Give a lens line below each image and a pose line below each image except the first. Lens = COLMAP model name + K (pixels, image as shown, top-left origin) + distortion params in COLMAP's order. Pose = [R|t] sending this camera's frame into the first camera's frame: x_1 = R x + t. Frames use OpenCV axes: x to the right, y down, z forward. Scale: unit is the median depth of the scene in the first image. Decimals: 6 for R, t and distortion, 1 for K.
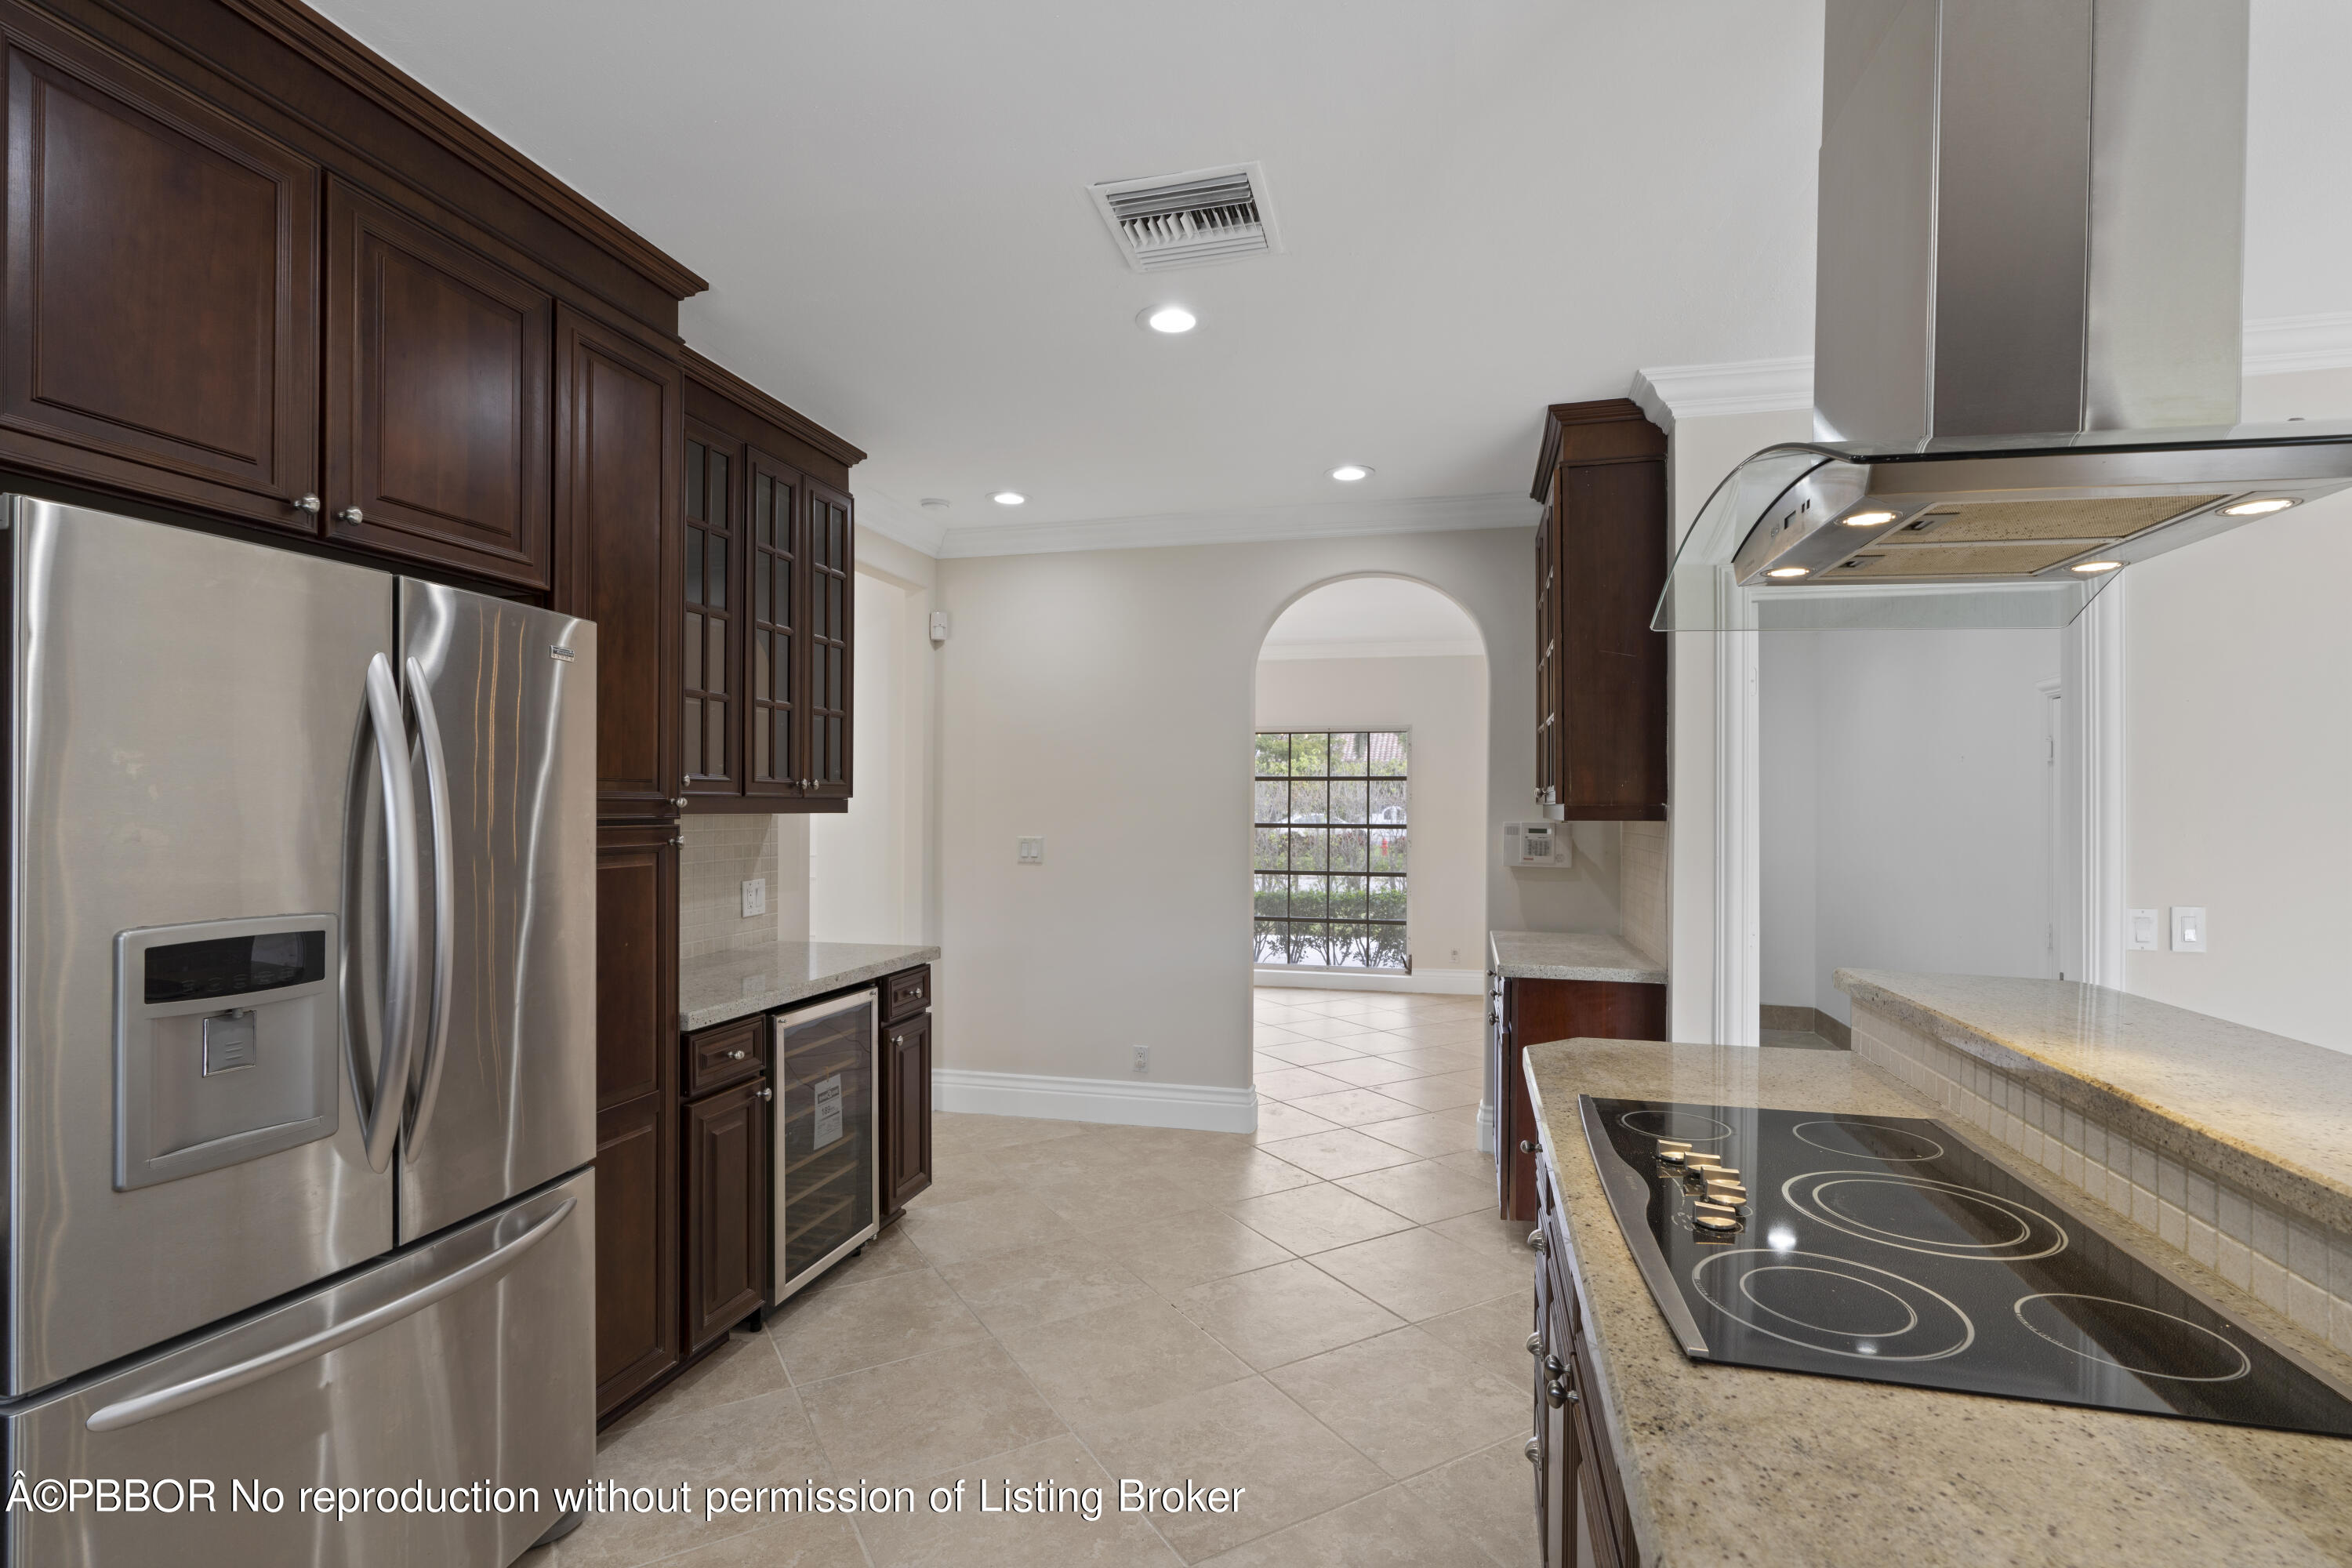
lens RADIAL K [[1090.3, 0, 1175.9], [0, 1090.3, 792.8], [0, 0, 1]] dist [-0.004294, 0.001232]
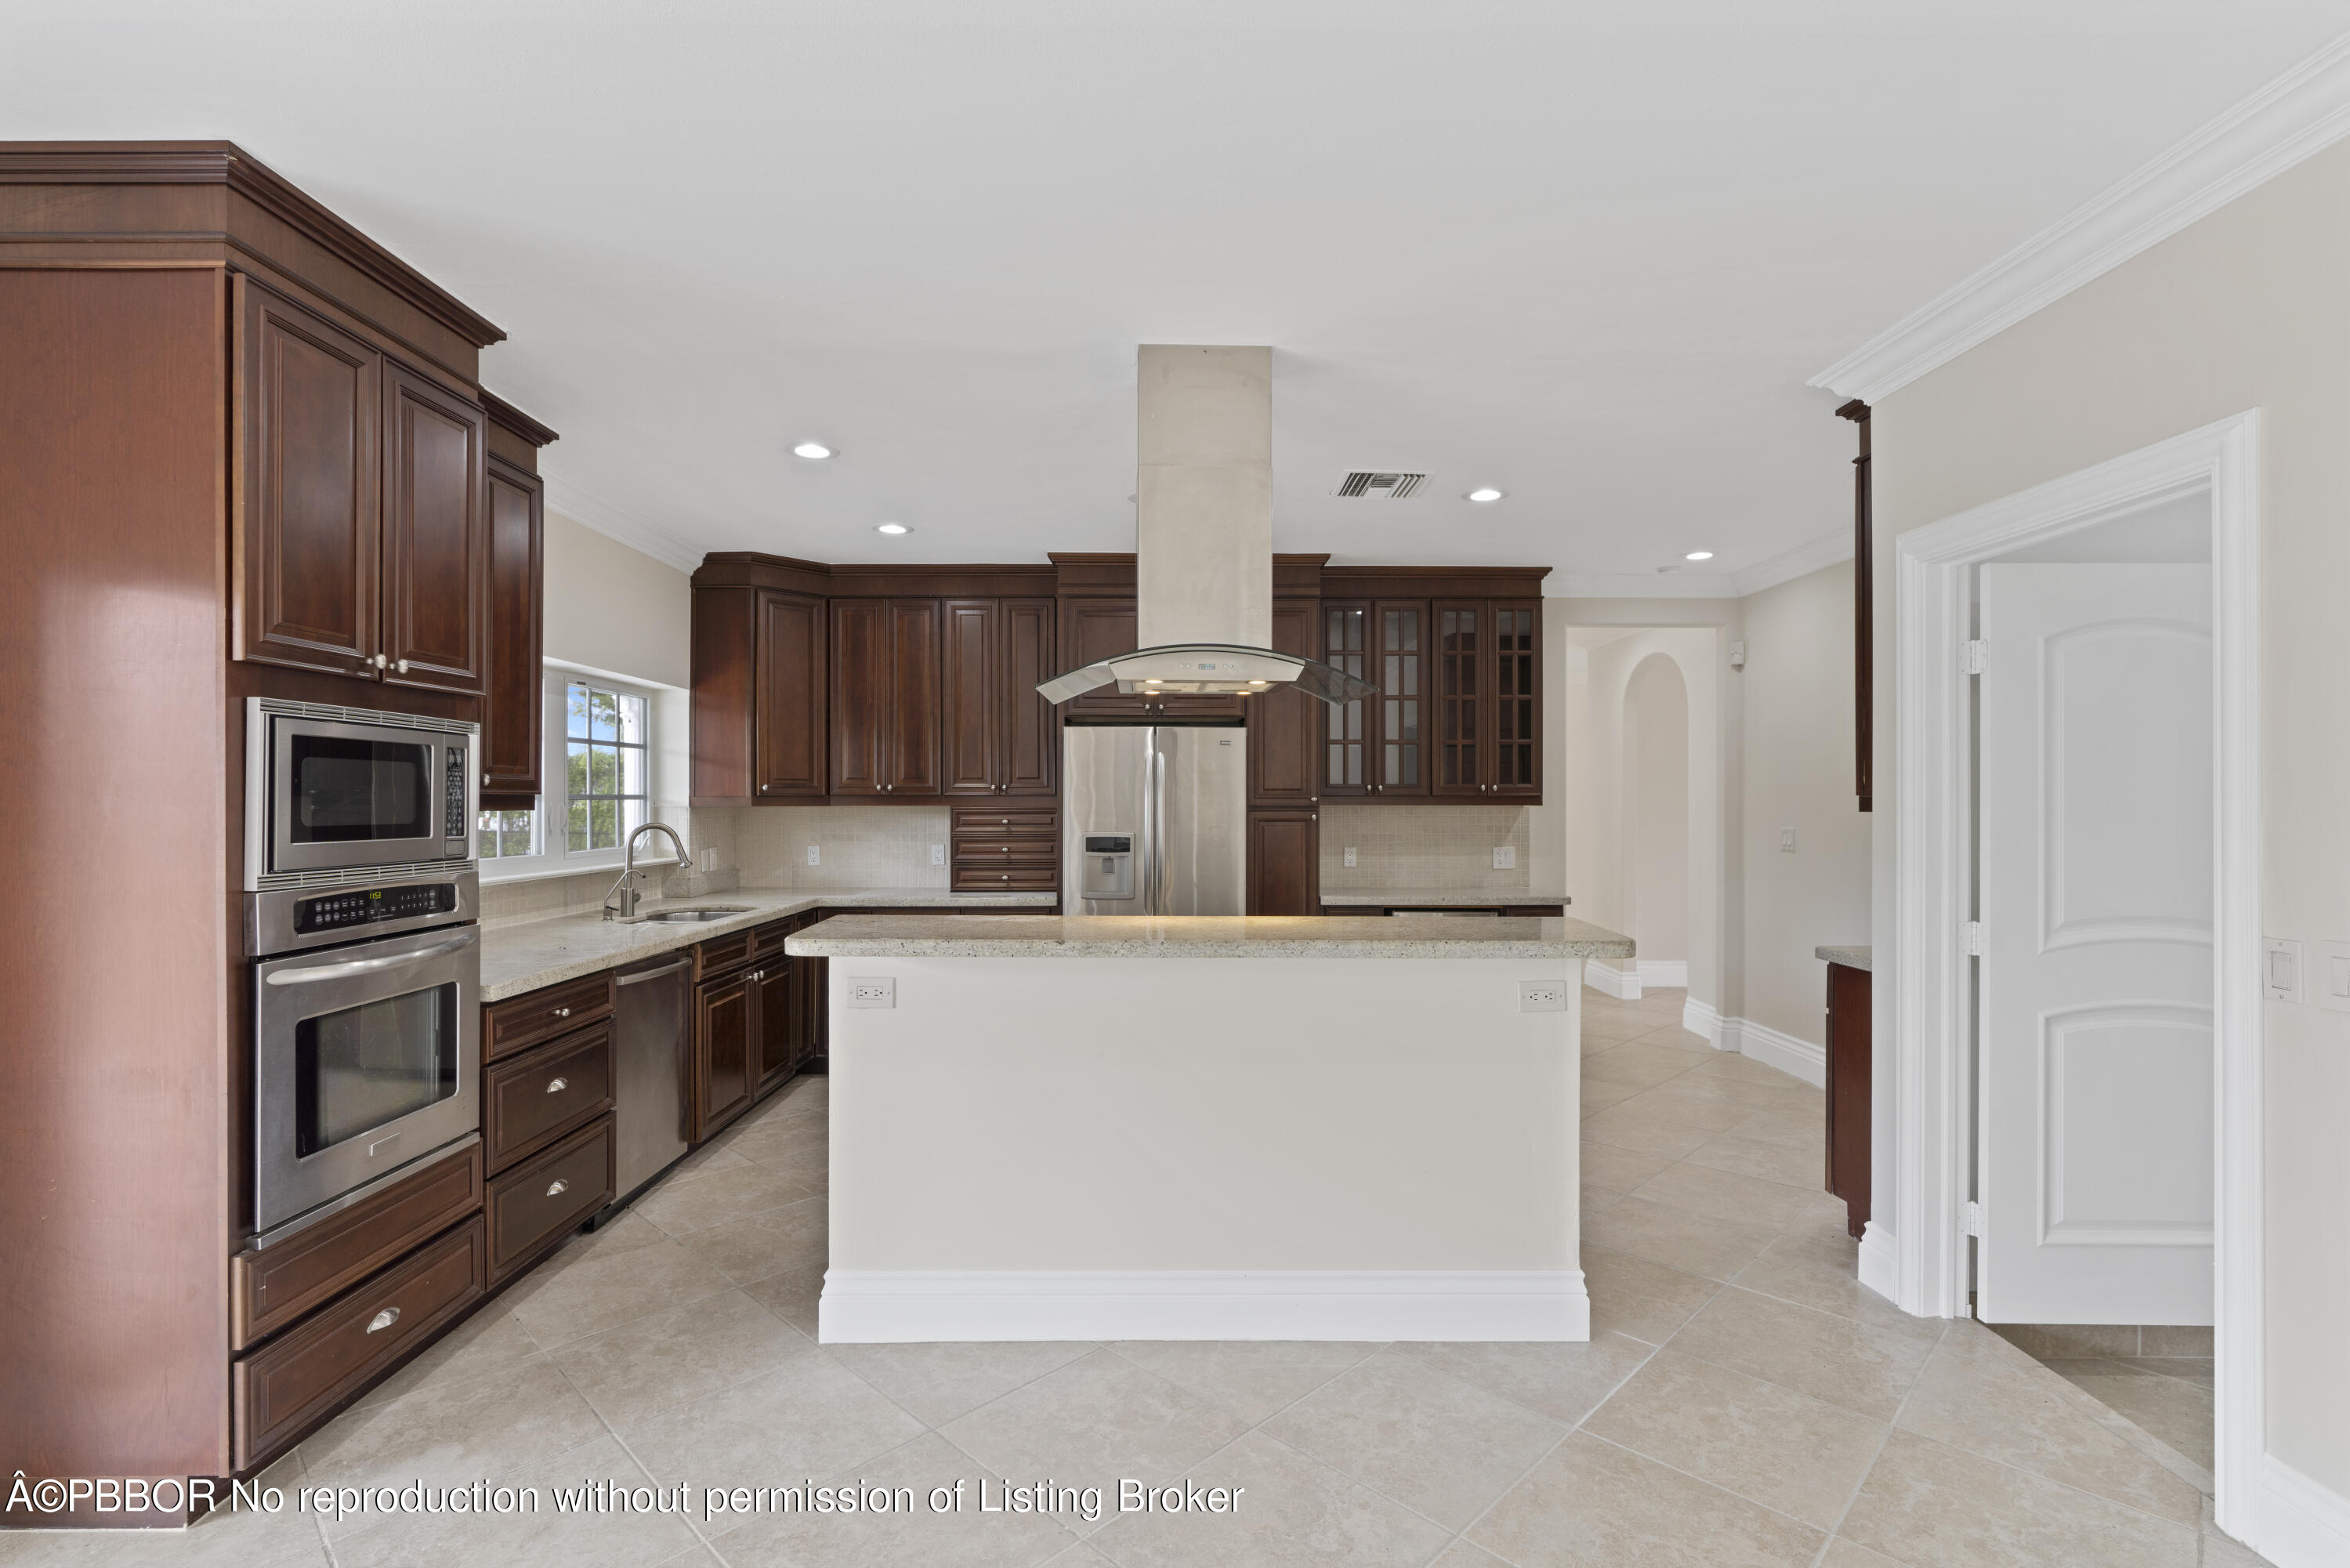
lens RADIAL K [[1089.4, 0, 1174.9], [0, 1089.4, 792.8], [0, 0, 1]] dist [-0.004294, 0.001232]
pose [[0.260897, -0.014530, -0.965257, 1.210247], [0.010508, 0.999870, -0.012211, 0.016215], [0.965309, -0.006957, 0.261016, 0.125006]]
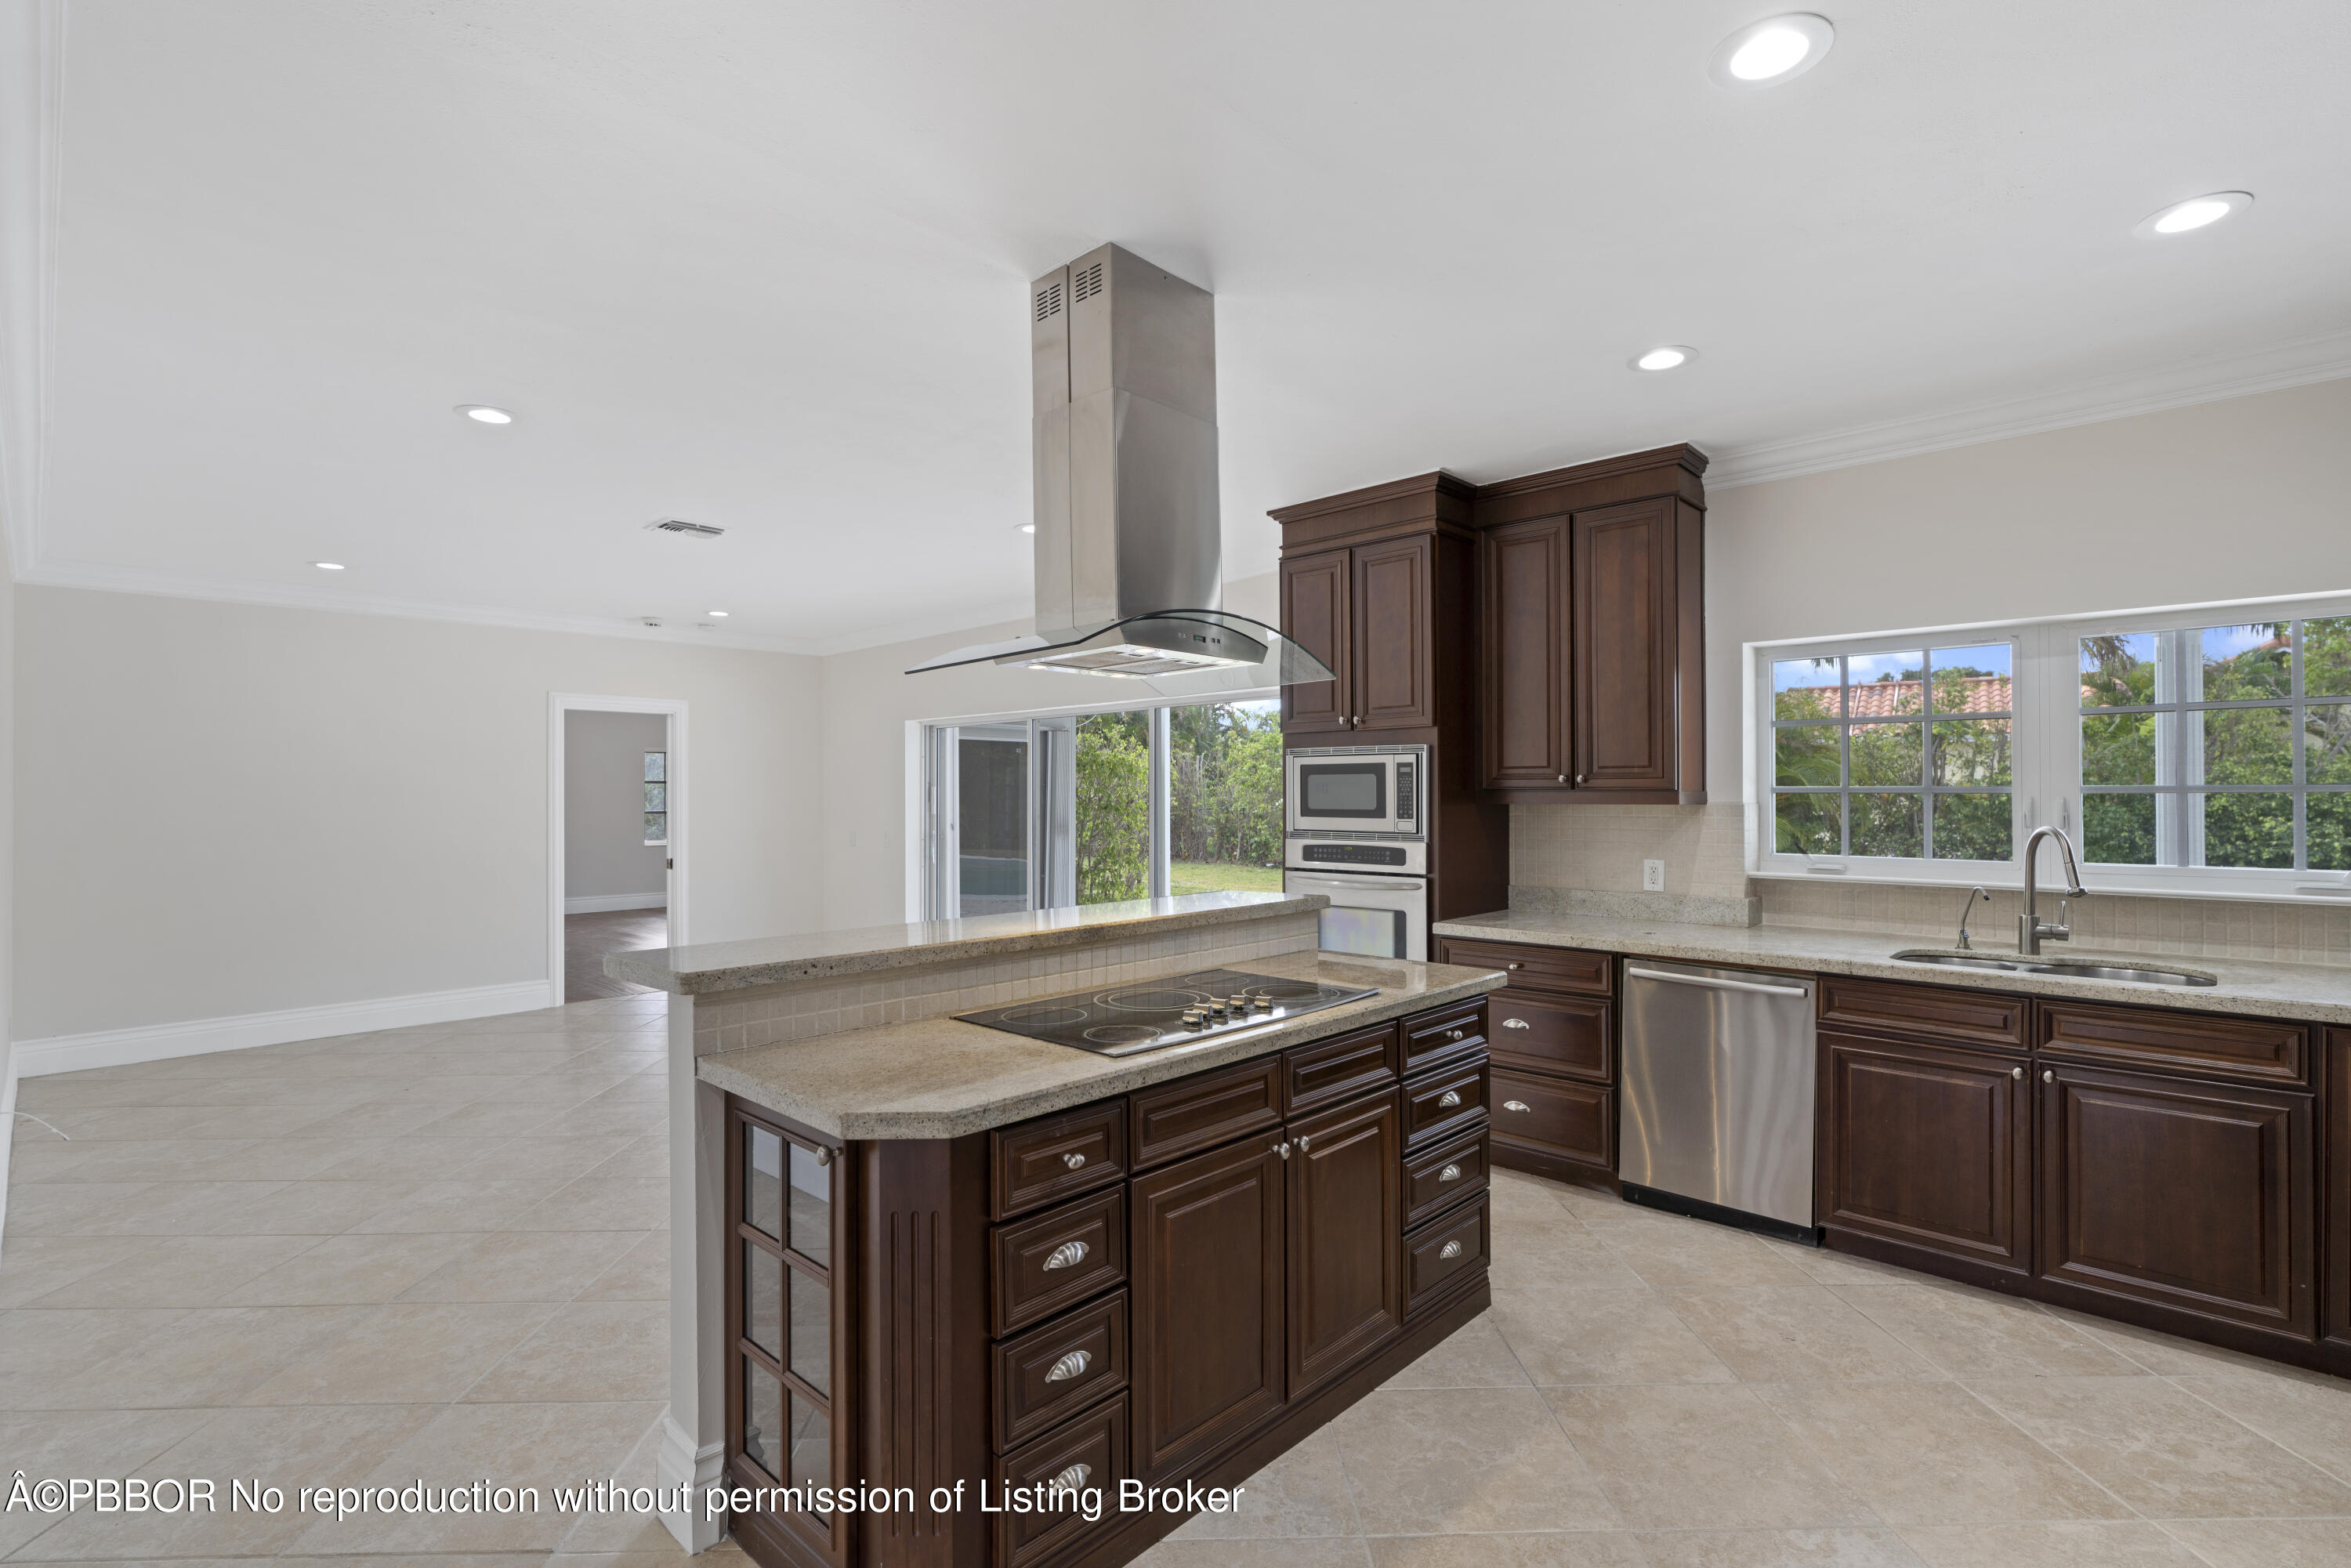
lens RADIAL K [[1089.8, 0, 1175.4], [0, 1089.8, 792.8], [0, 0, 1]] dist [-0.004294, 0.001232]
pose [[-0.876130, -0.003852, 0.482059, -0.124054], [-0.008113, 0.999944, -0.006754, 0.013109], [-0.482006, -0.009829, -0.876113, 1.087617]]
